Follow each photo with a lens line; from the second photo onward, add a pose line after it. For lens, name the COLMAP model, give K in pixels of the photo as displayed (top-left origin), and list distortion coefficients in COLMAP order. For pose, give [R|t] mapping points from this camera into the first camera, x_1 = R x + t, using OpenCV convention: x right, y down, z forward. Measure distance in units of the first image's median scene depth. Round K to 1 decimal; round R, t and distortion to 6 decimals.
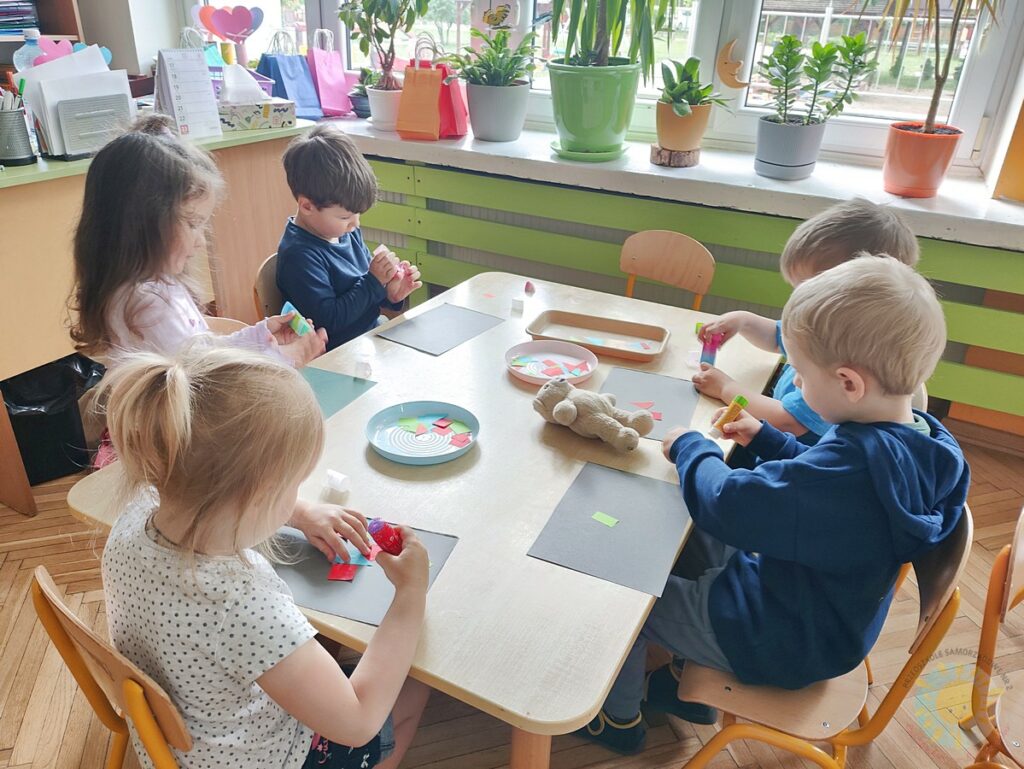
lens RADIAL K [[739.9, 0, 512.0], [0, 739.9, 384.5], [0, 0, 1]] dist [0.060320, -0.079913]
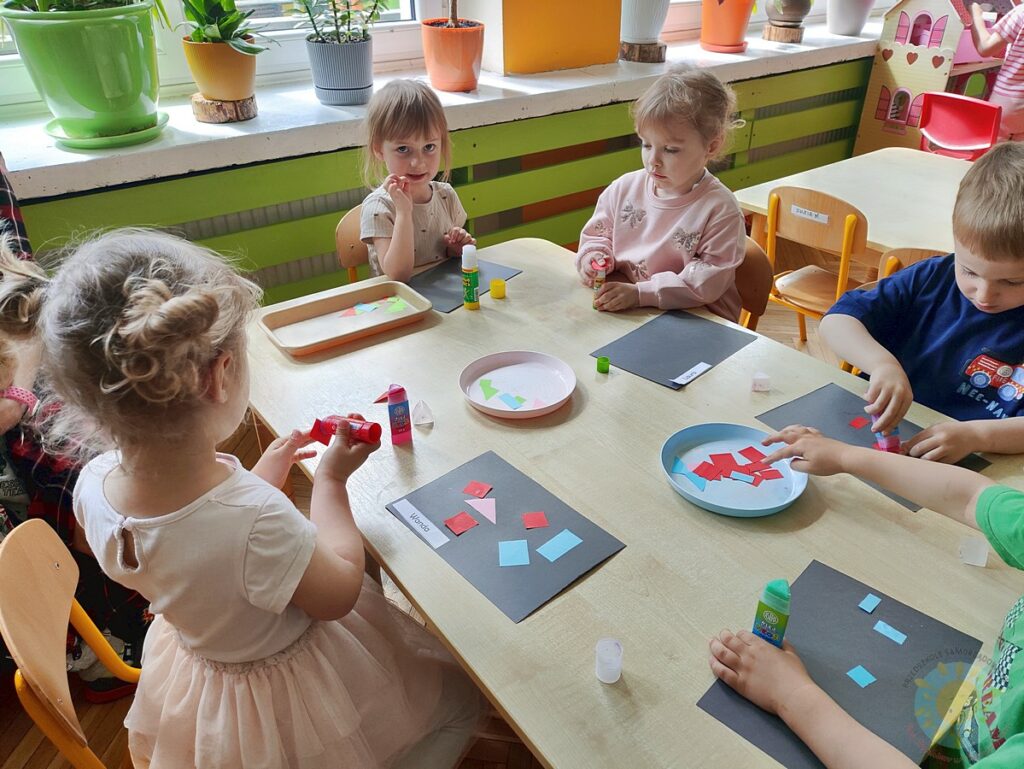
lens RADIAL K [[739.9, 0, 512.0], [0, 739.9, 384.5], [0, 0, 1]] dist [0.060320, -0.079913]
pose [[0.445095, -0.505385, 0.739240, -0.421346], [0.426007, 0.845624, 0.321617, -0.198297], [-0.787660, 0.171771, 0.591681, 0.362591]]
